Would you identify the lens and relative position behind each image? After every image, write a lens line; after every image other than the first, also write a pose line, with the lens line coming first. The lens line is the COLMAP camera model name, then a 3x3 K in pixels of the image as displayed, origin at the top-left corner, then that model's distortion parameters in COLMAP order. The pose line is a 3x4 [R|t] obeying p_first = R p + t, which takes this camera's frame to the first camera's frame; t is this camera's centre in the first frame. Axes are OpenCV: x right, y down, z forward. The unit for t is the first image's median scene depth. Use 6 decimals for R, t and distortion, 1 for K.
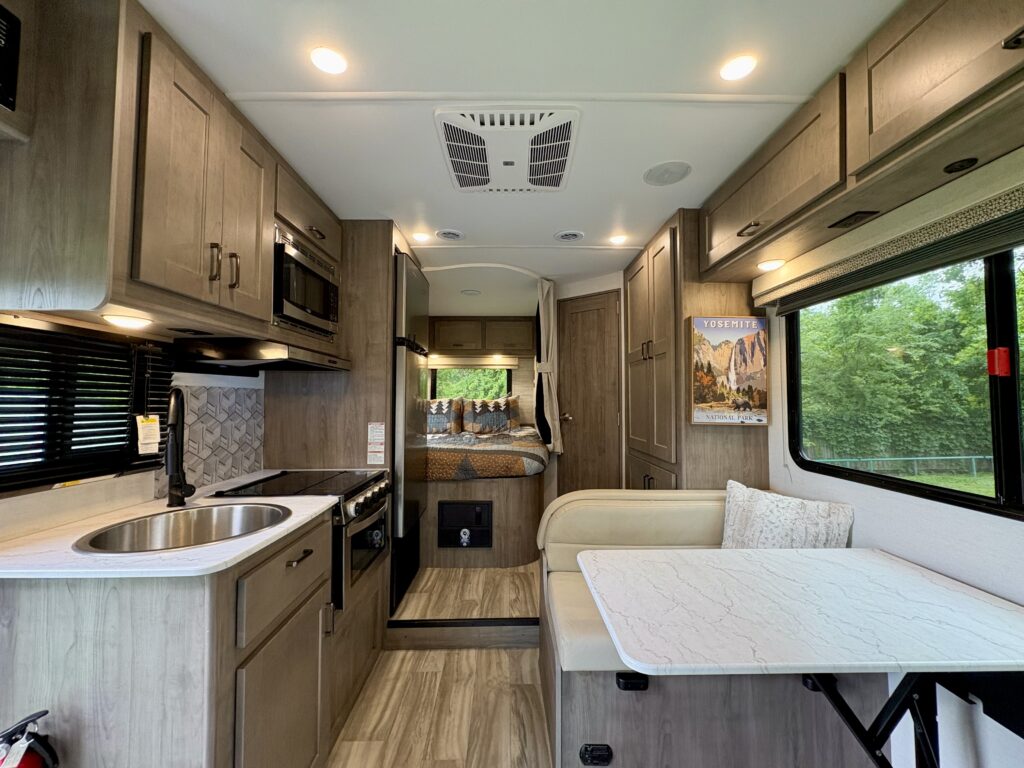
lens RADIAL K [[405.9, 0, 512.3], [0, 405.9, 382.7], [0, 0, 1]] dist [-0.001929, 0.000497]
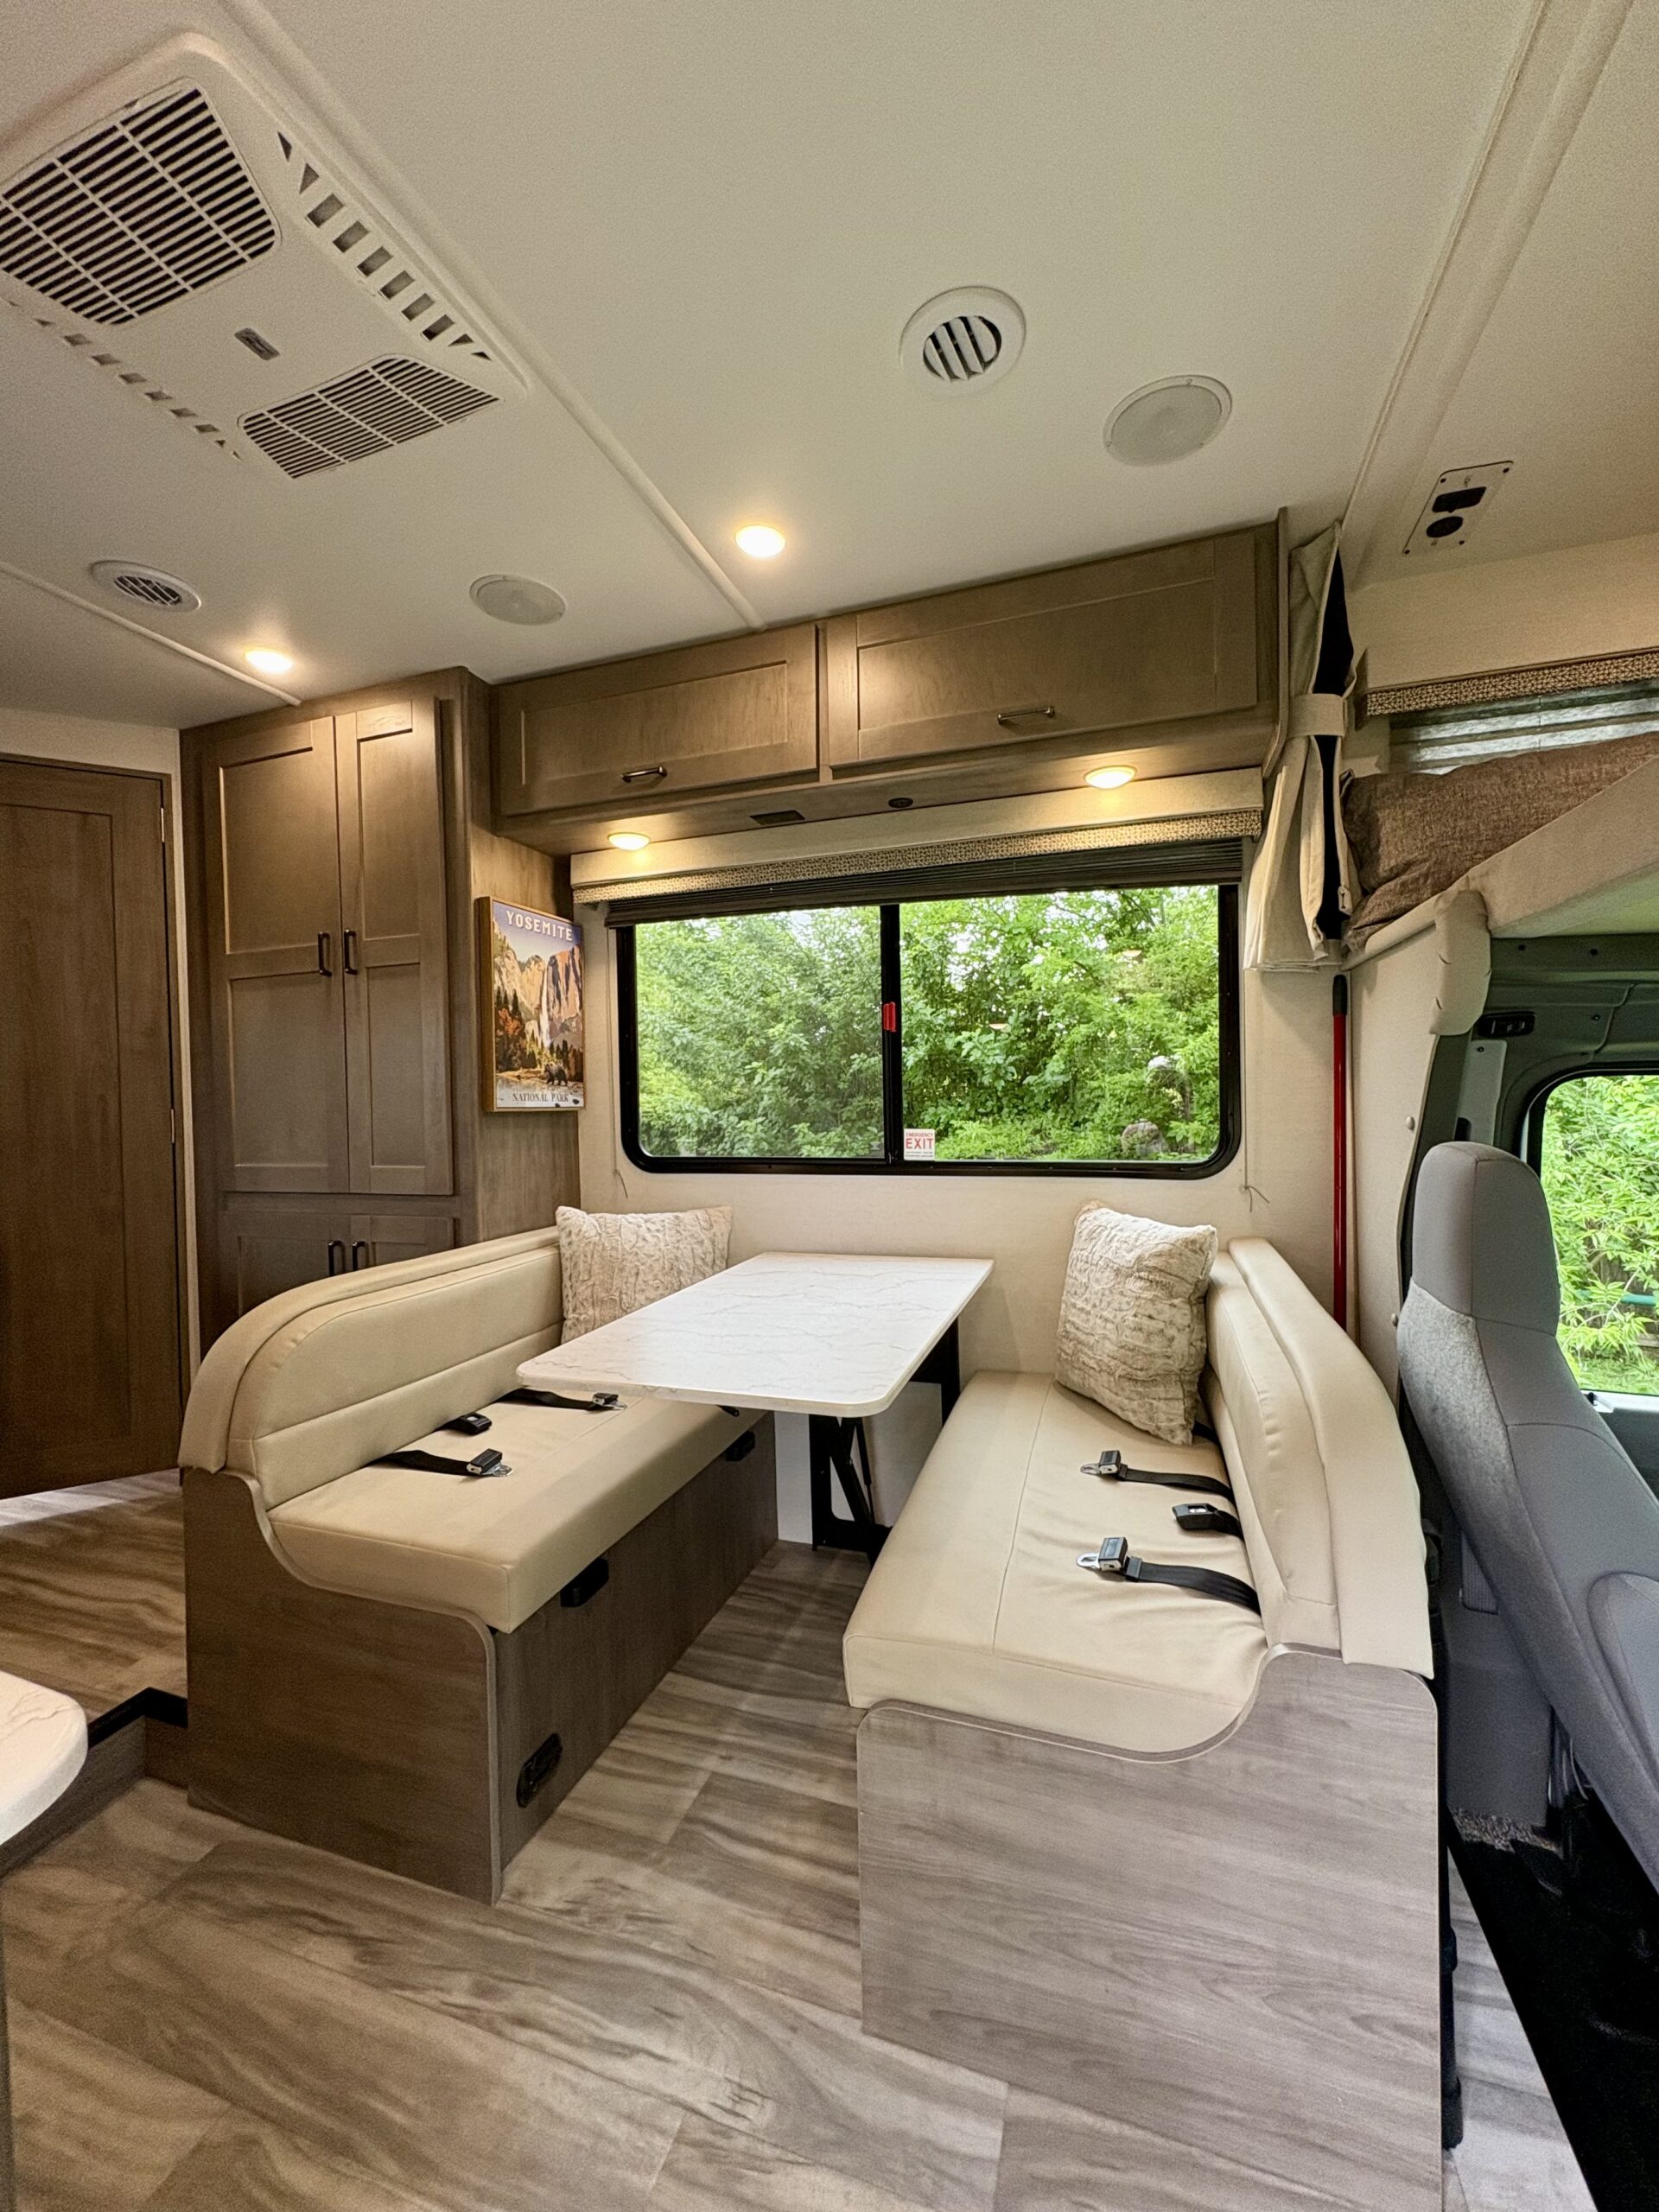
lens RADIAL K [[876.7, 0, 837.5], [0, 876.7, 1107.2], [0, 0, 1]] dist [-0.001929, 0.000497]
pose [[0.334541, -0.024602, 0.942060, -0.458994], [-0.016394, 0.999356, 0.031920, 0.055764], [-0.942239, -0.026123, 0.333922, 0.232511]]
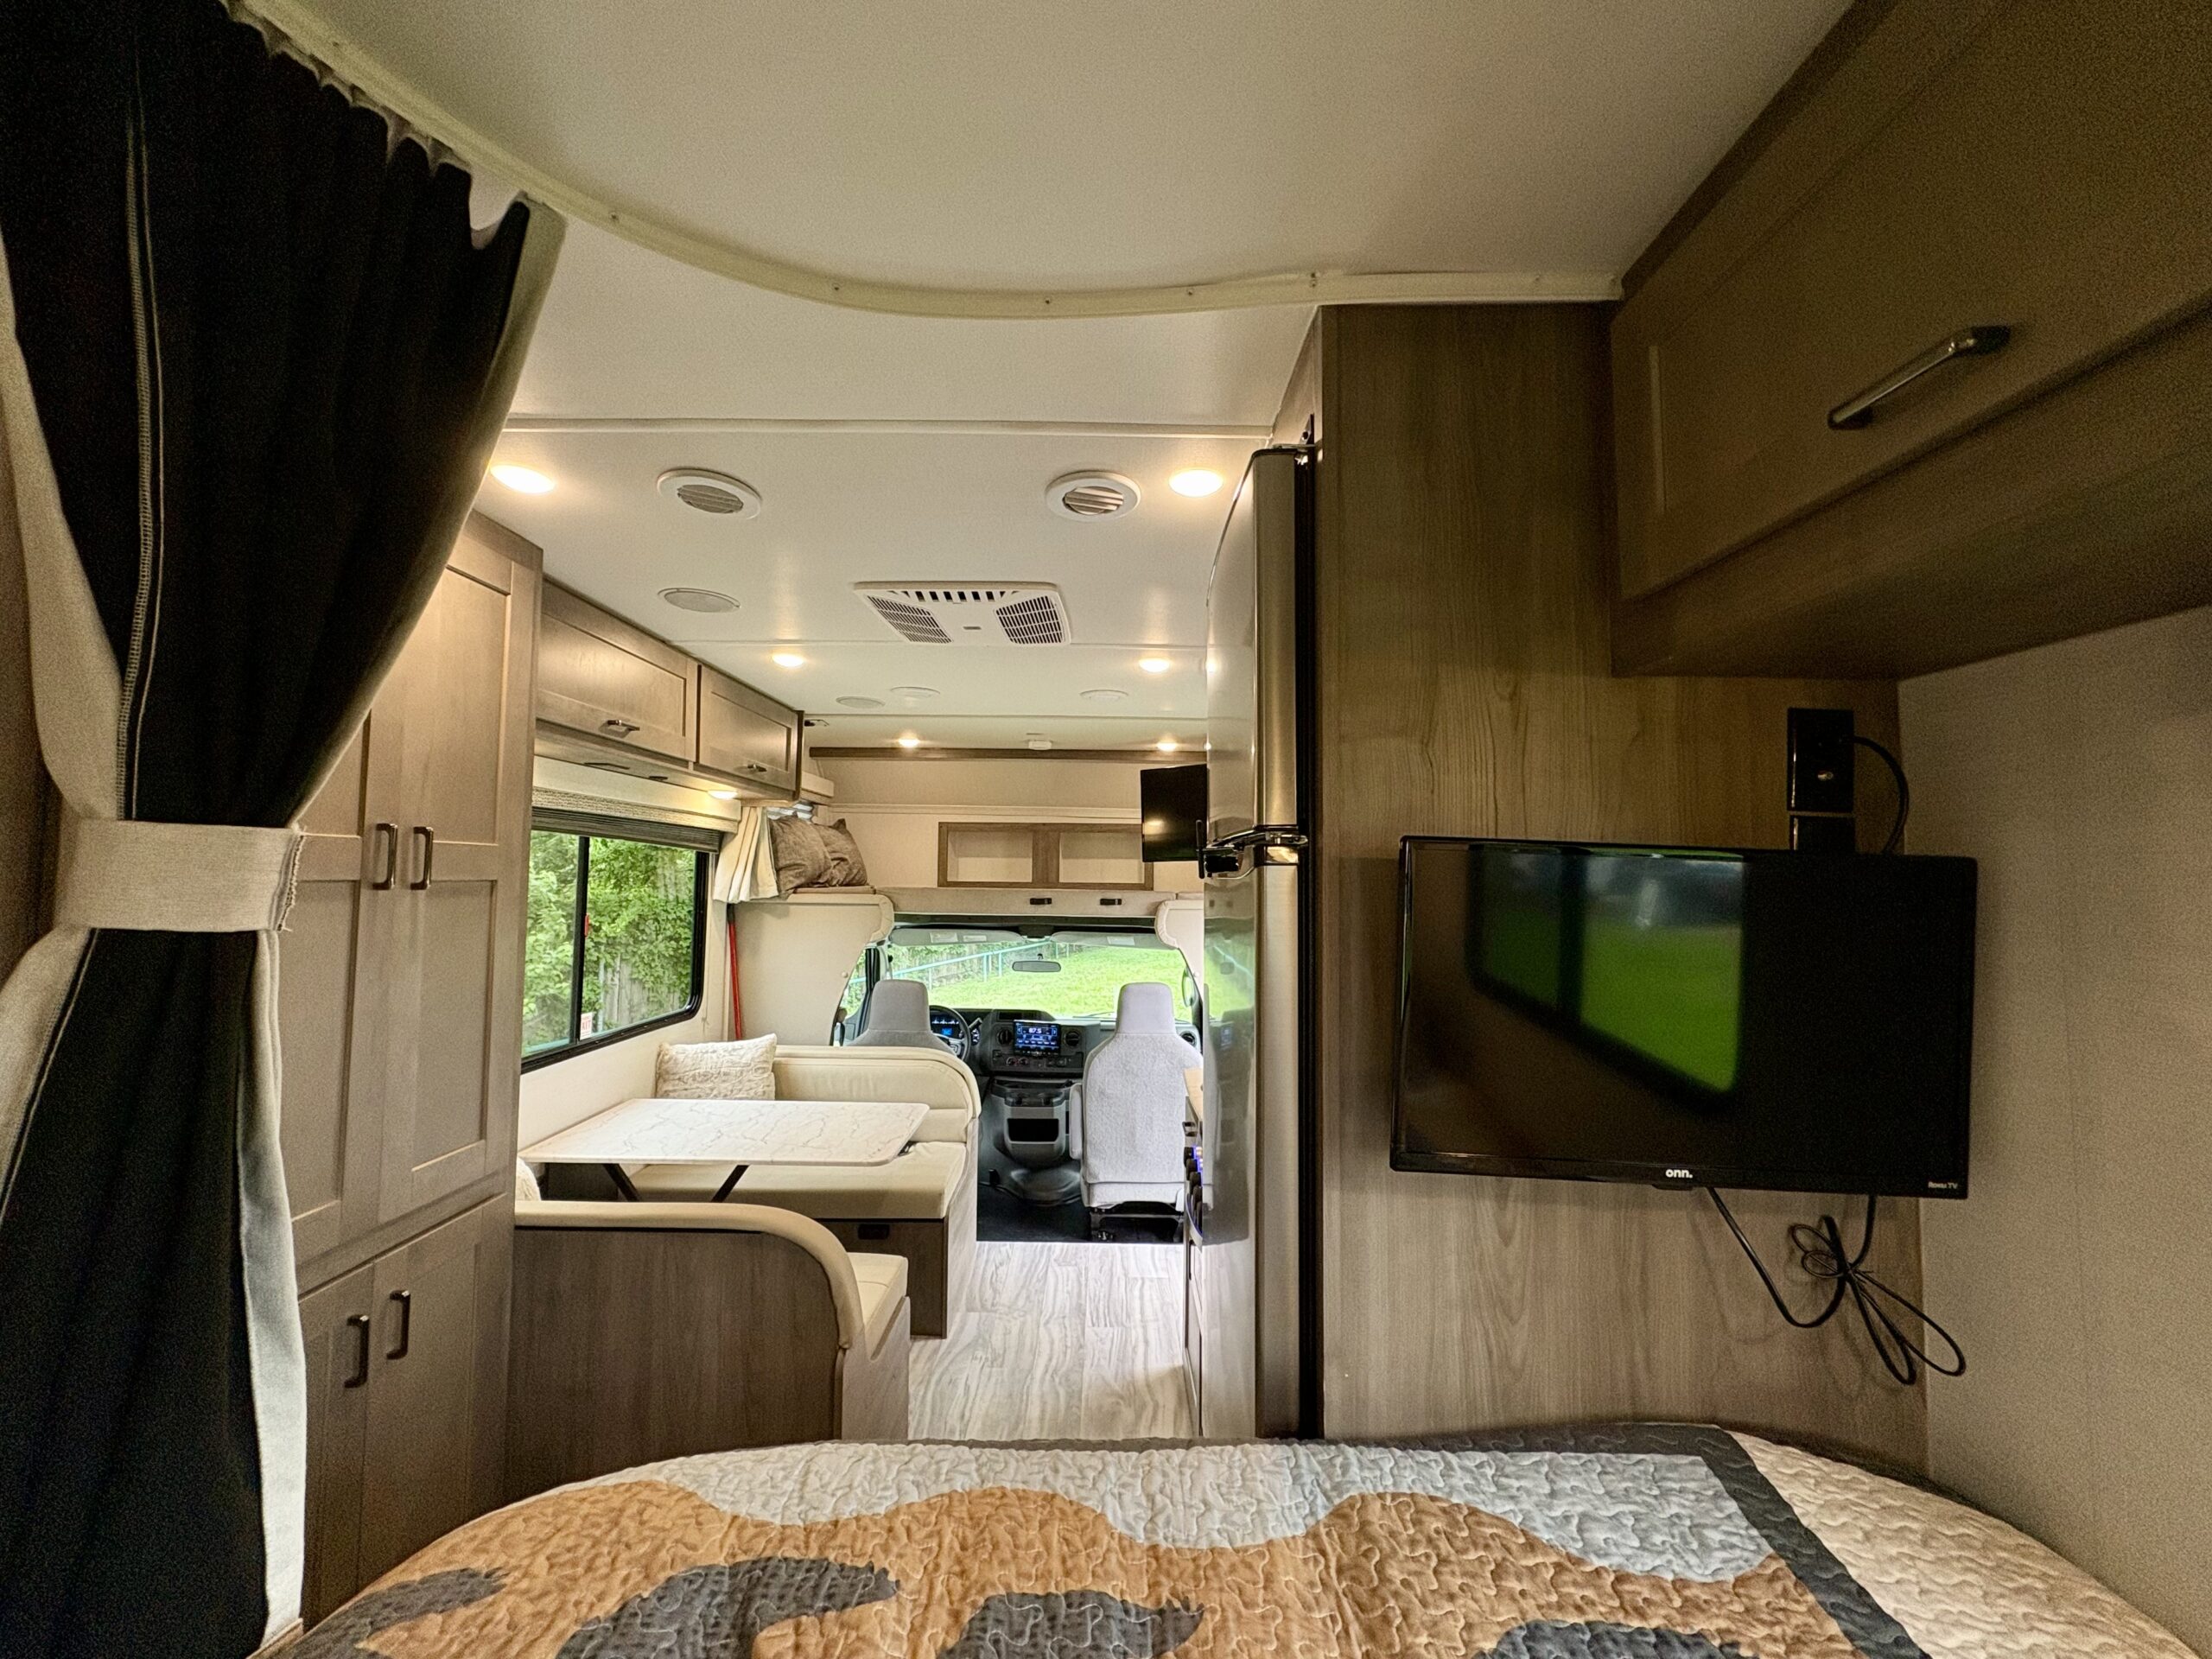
lens RADIAL K [[876.7, 0, 1101.7], [0, 876.7, 836.4], [0, 0, 1]] dist [-0.001929, 0.000497]
pose [[-0.999897, -0.010948, 0.009283, -0.182373], [-0.011750, 0.995762, -0.091218, -0.066393], [-0.008245, -0.091317, -0.995788, 2.250867]]
